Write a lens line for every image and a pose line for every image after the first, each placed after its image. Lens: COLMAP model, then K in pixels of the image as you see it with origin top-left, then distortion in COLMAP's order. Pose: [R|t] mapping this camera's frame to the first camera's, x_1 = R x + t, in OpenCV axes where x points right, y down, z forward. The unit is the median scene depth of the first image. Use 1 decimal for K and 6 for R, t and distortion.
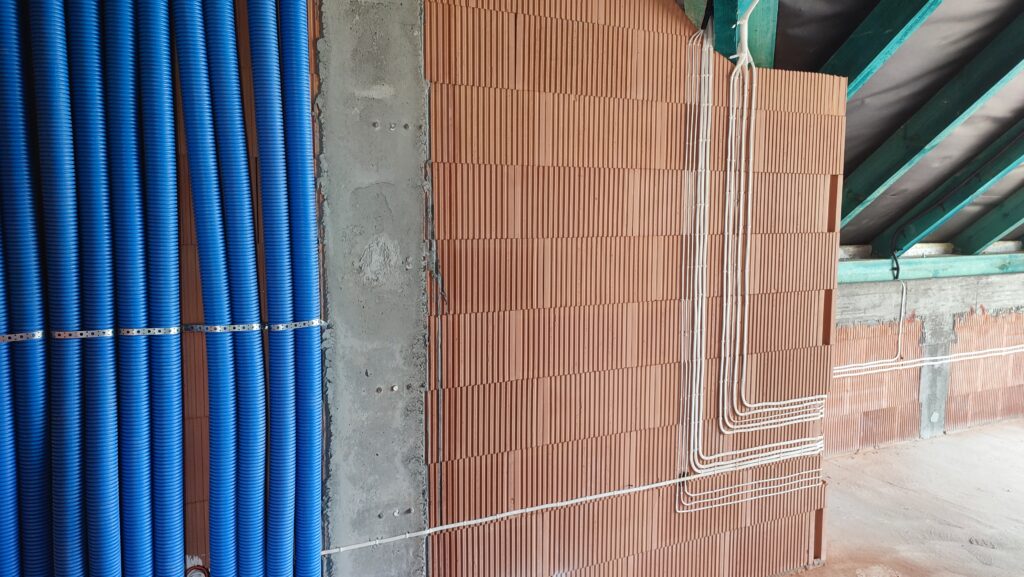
lens RADIAL K [[742.7, 0, 511.2], [0, 742.7, 282.6], [0, 0, 1]] dist [0.031693, -0.023291]
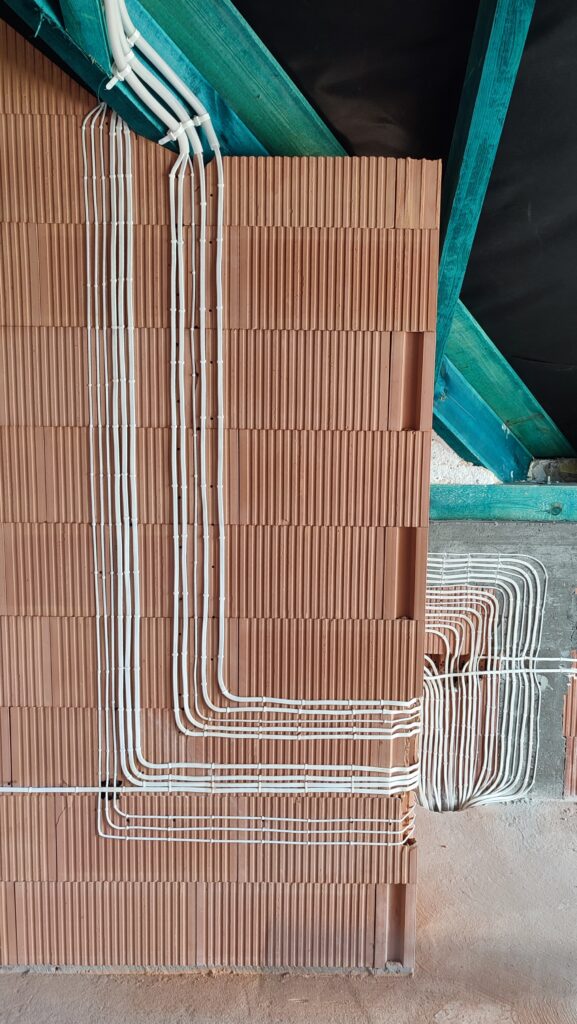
lens RADIAL K [[742.7, 0, 288.6], [0, 742.7, 518.9], [0, 0, 1]] dist [0.031693, -0.023291]
pose [[0.892984, 0.065968, -0.445229, 0.652237], [-0.055664, 0.997793, 0.036195, -0.015098], [0.446634, -0.007539, 0.894685, 0.461147]]
